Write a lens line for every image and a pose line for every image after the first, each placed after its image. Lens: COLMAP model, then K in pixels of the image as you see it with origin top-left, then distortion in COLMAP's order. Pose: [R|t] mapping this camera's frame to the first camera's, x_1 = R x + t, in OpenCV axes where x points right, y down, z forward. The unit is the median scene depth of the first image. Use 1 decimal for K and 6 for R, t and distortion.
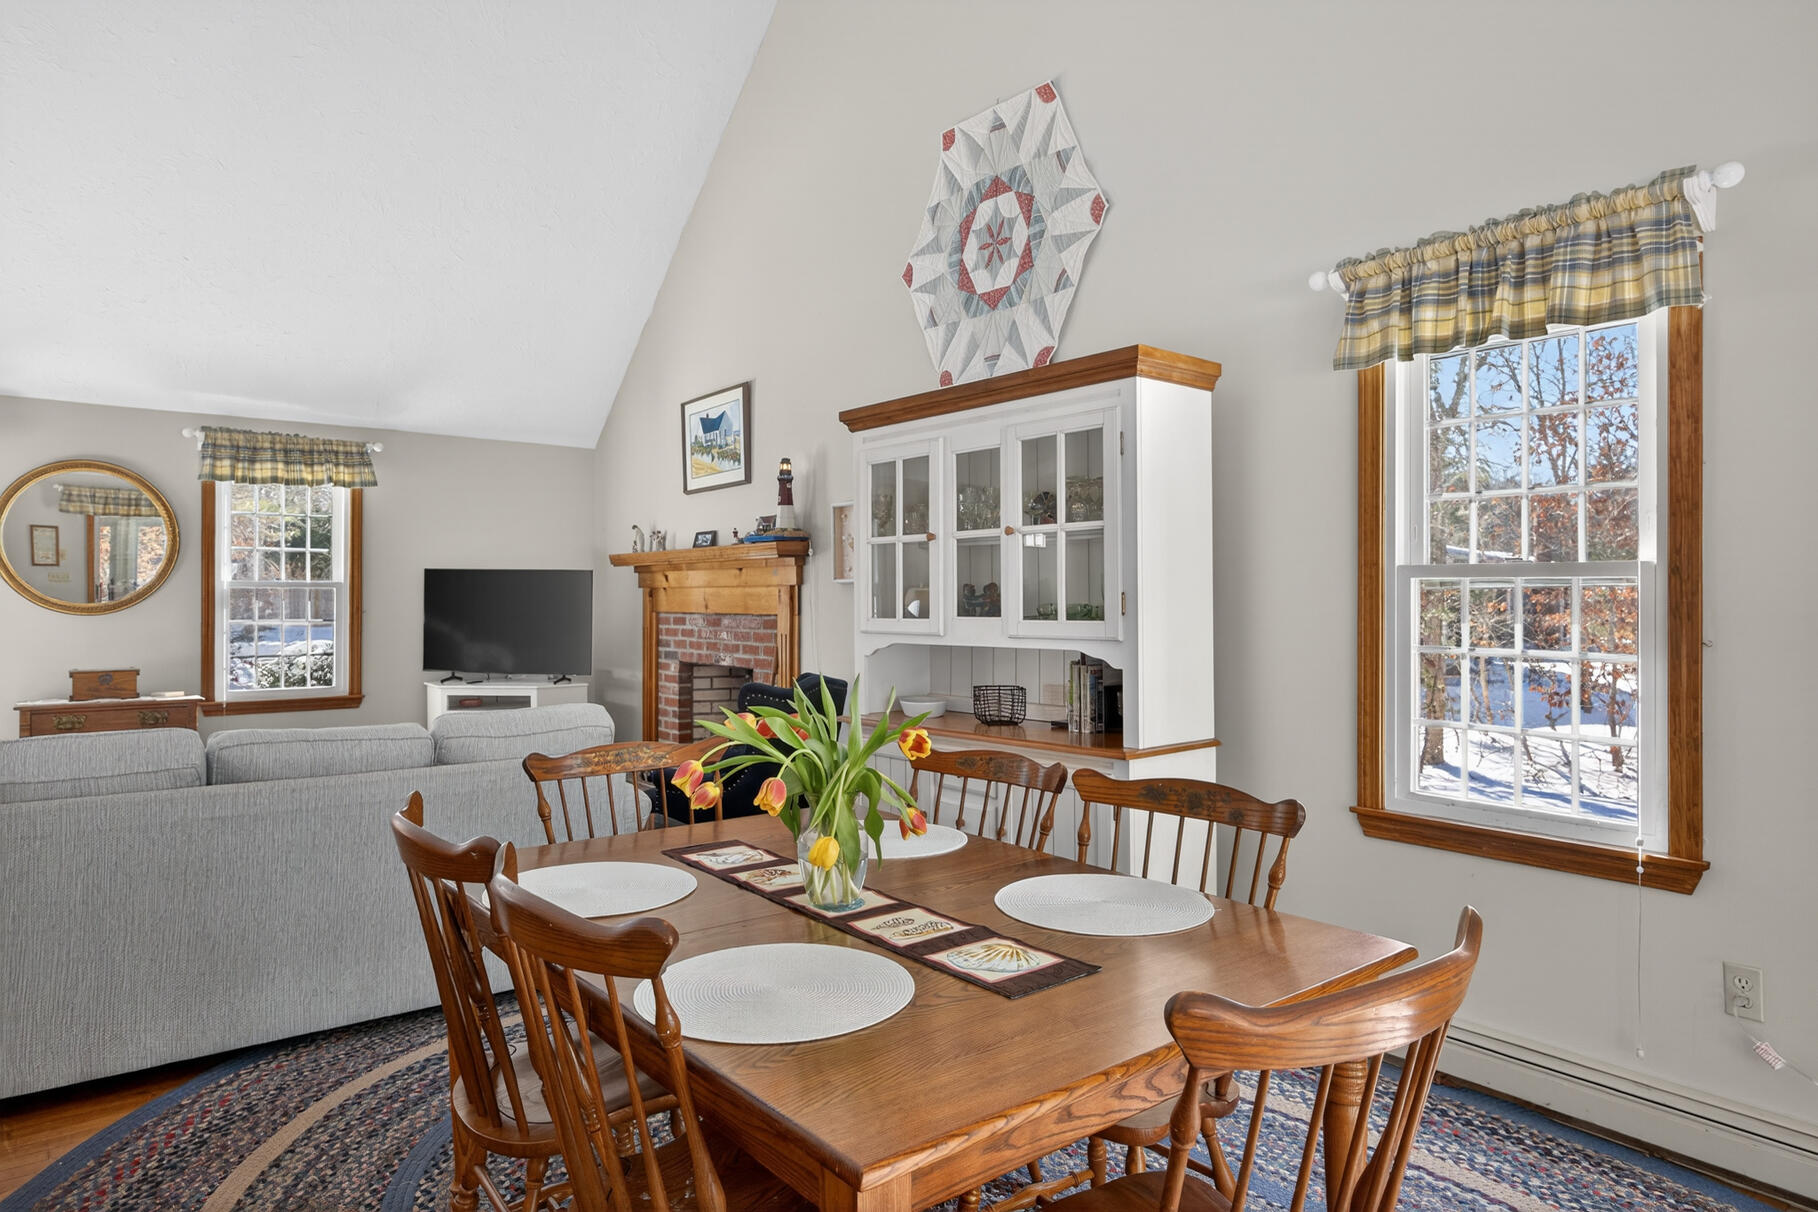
lens RADIAL K [[1097.2, 0, 919.8], [0, 1097.2, 598.8], [0, 0, 1]] dist [-0.008170, -0.004331]
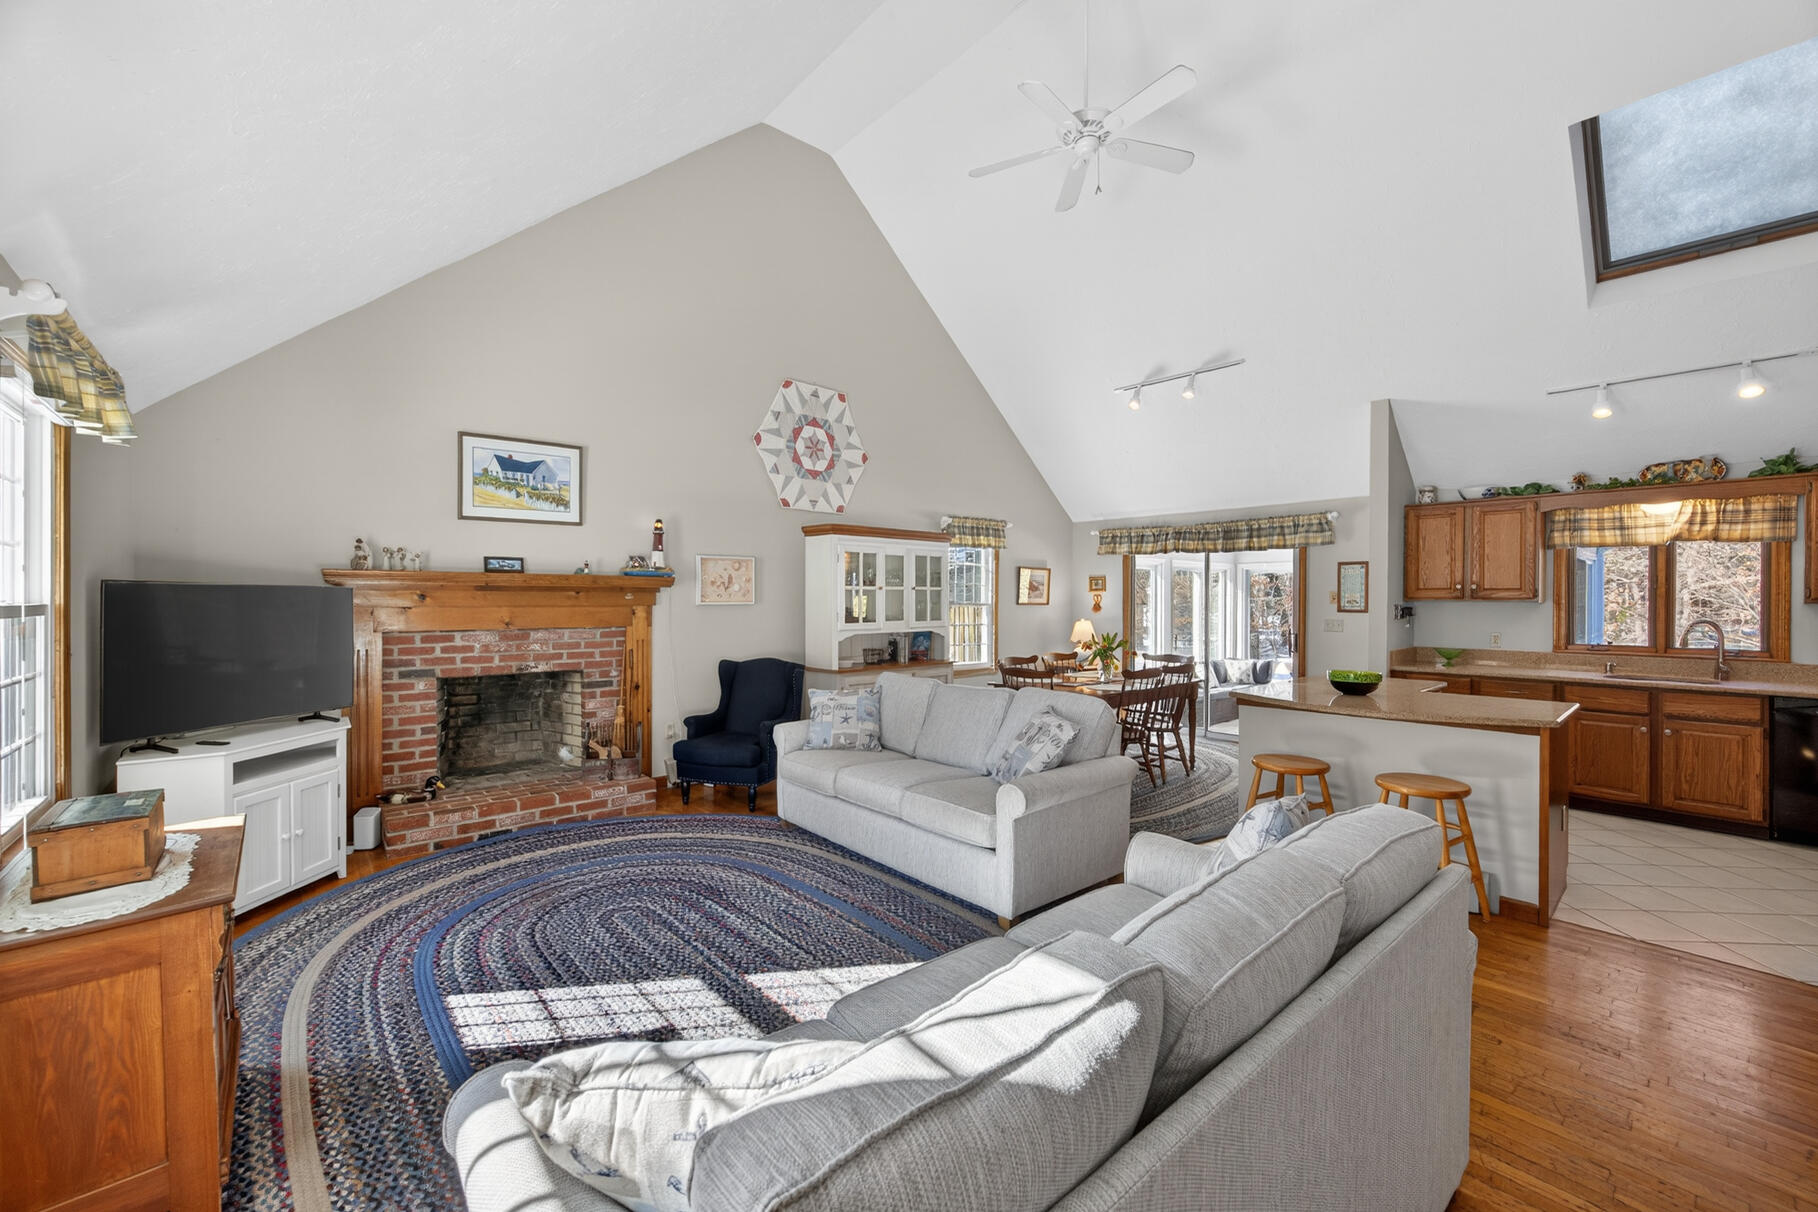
lens RADIAL K [[737.6, 0, 903.7], [0, 737.6, 596.3], [0, 0, 1]] dist [-0.013963, 0.006518]
pose [[-0.052909, 0.001201, 0.998599, -1.308703], [-0.005275, 0.999985, -0.001482, -0.029524], [-0.998585, -0.005346, -0.052901, 0.844377]]
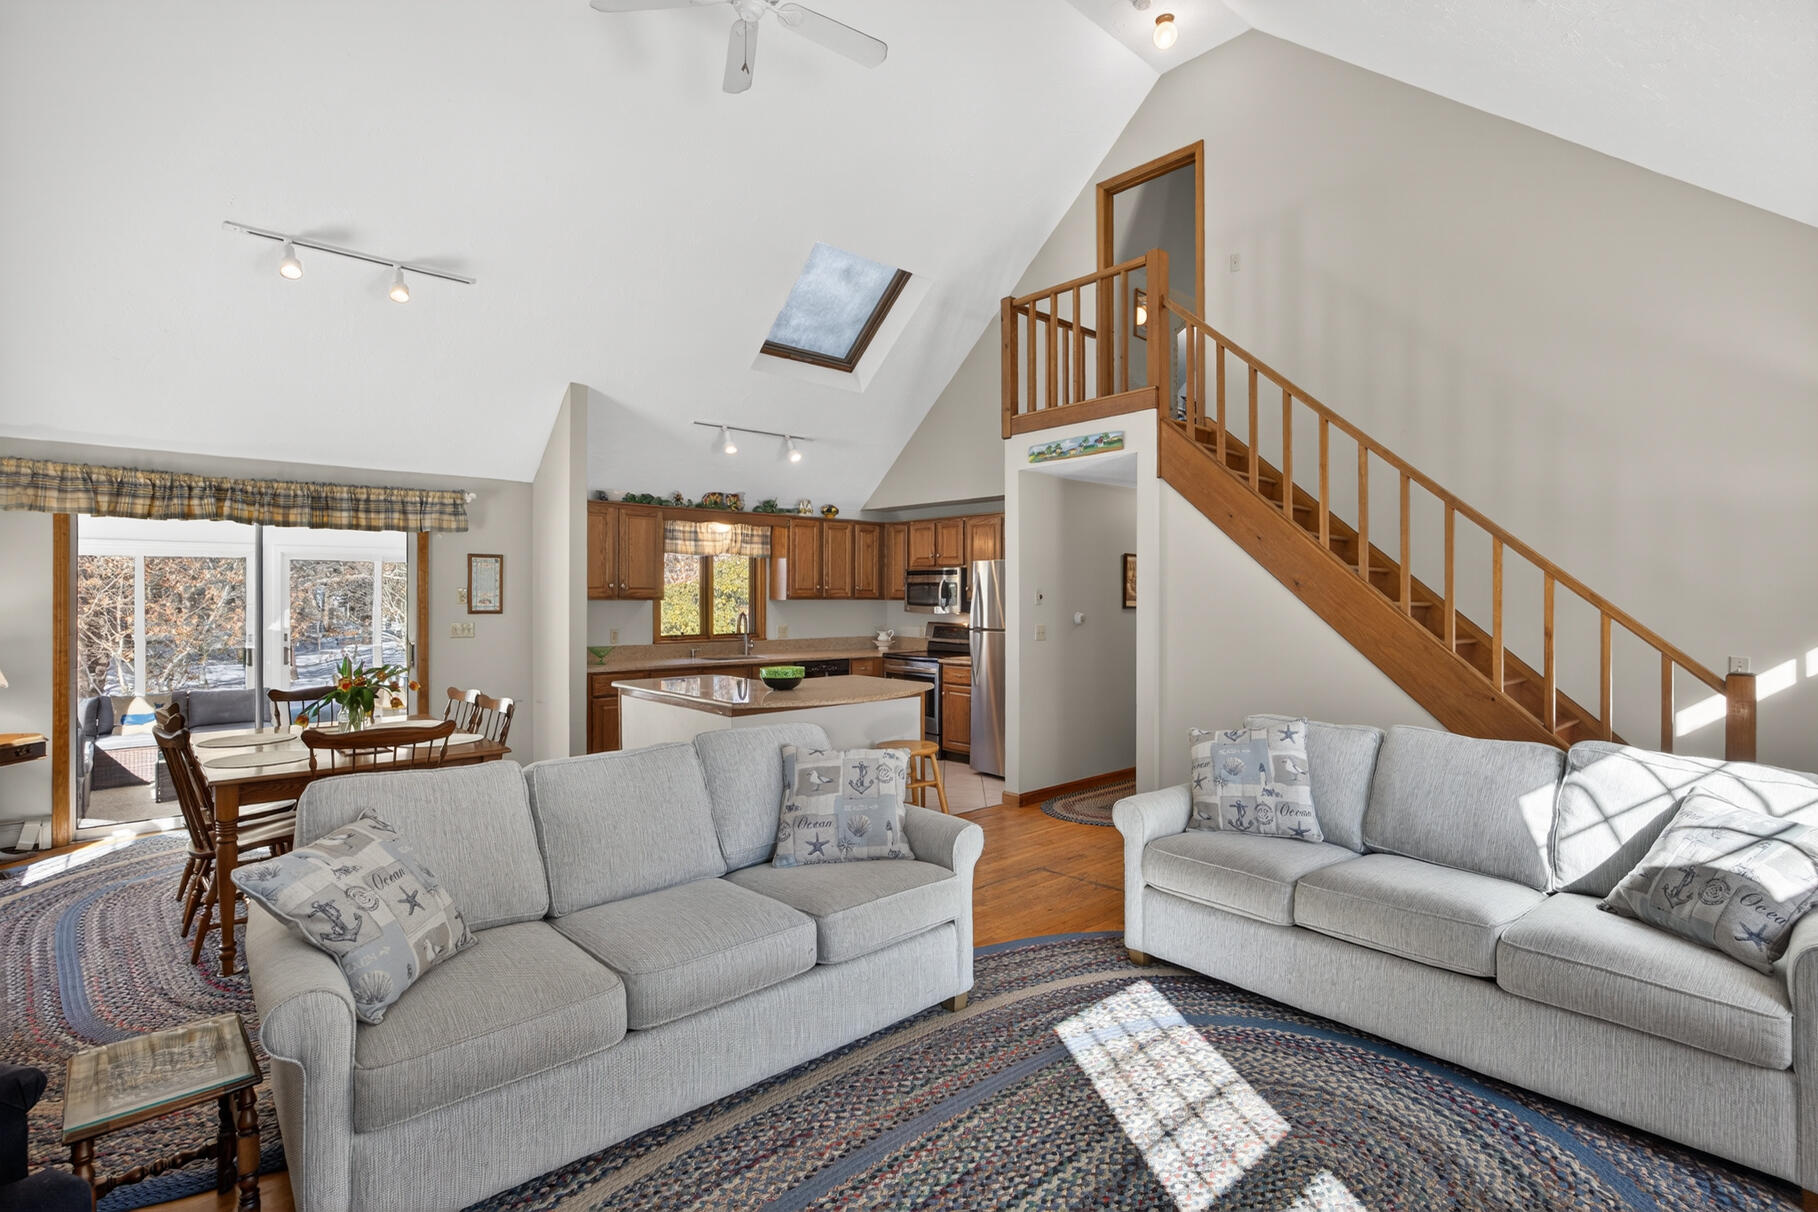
lens RADIAL K [[859.1, 0, 903.1], [0, 859.1, 596.3], [0, 0, 1]] dist [-0.011137, 0.006246]
pose [[-0.997815, -0.000290, -0.066062, -0.532824], [-0.000072, 0.999995, -0.003303, -0.028481], [0.066063, -0.003291, -0.997810, 1.358300]]
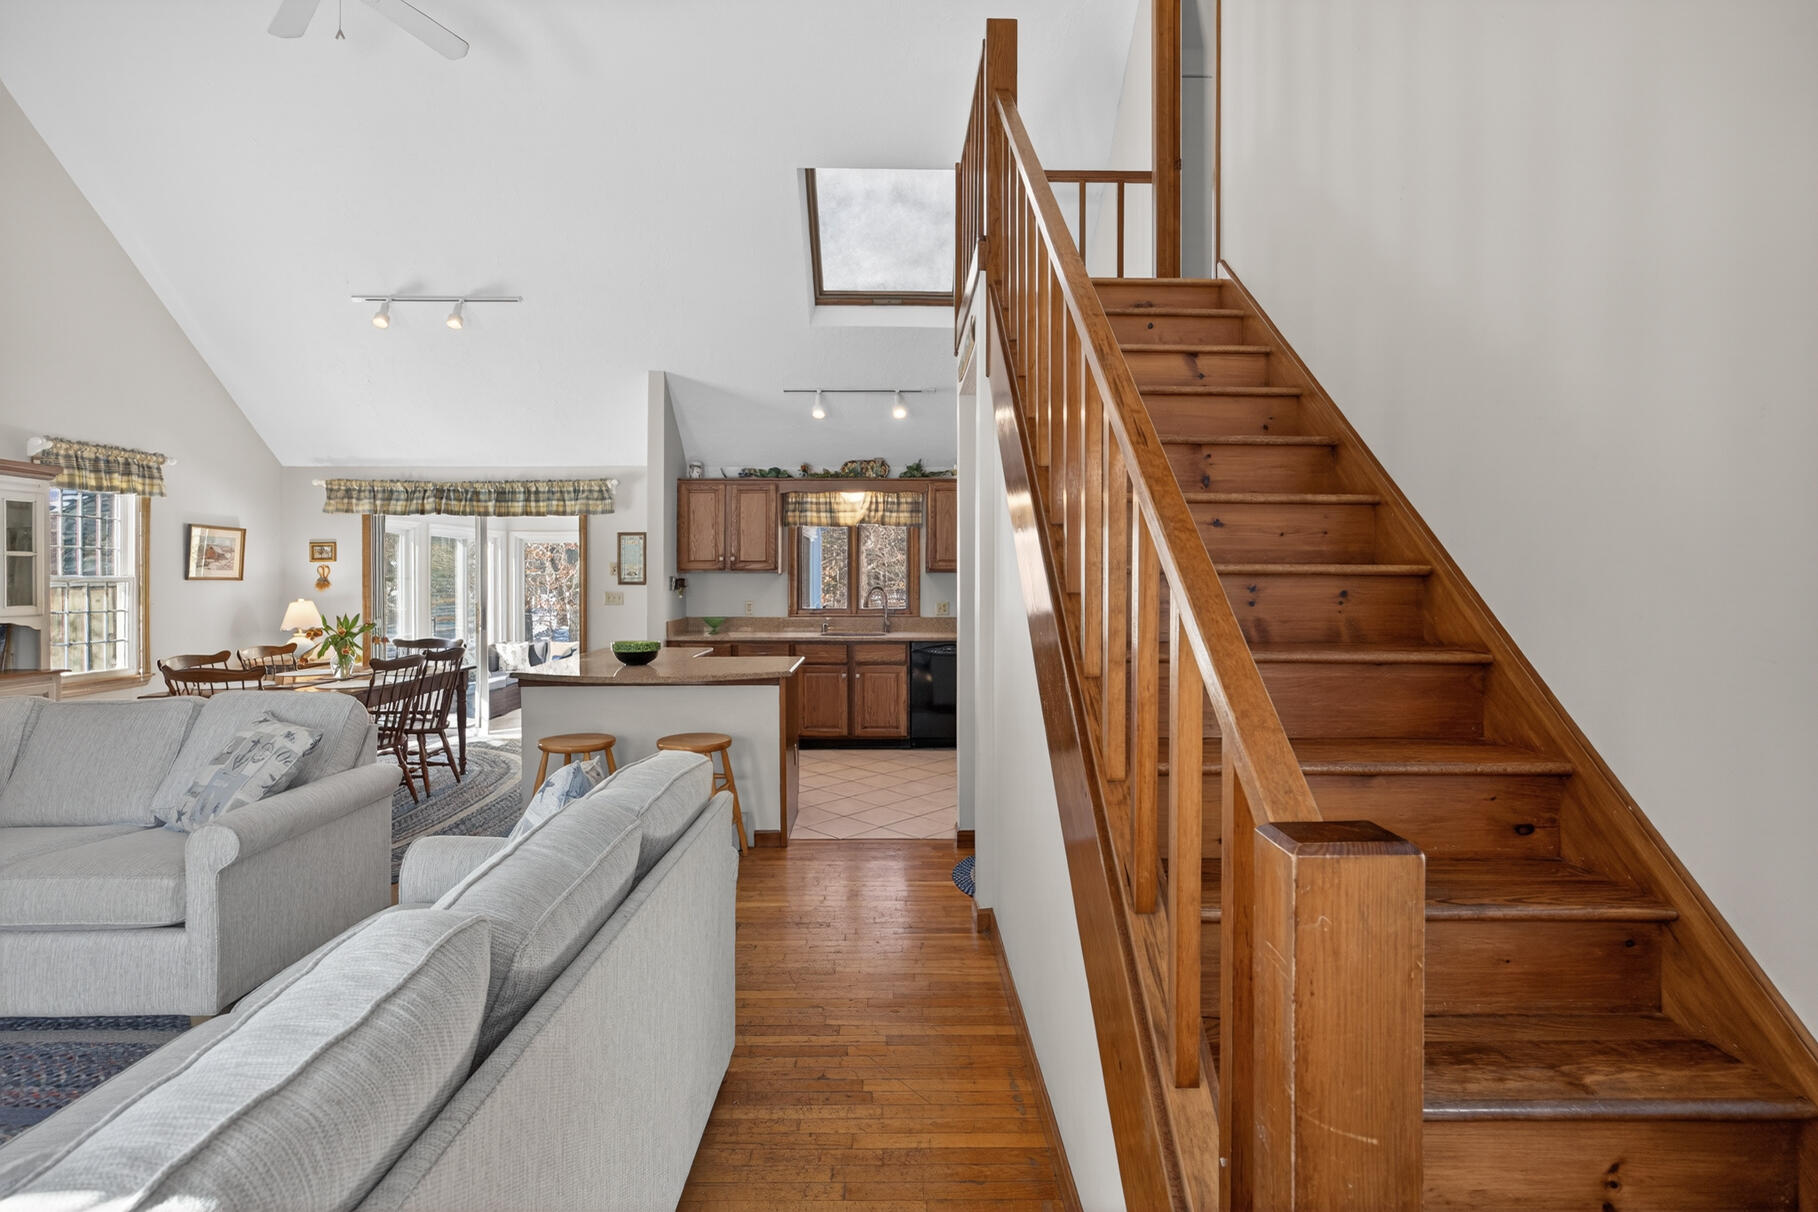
lens RADIAL K [[859.1, 0, 909.9], [0, 859.1, 585.7], [0, 0, 1]] dist [-0.011137, 0.006246]
pose [[-0.794714, -0.007925, 0.606932, -1.336332], [-0.000693, 0.999926, 0.012149, -0.022292], [-0.606983, 0.009234, -0.794661, 0.870875]]
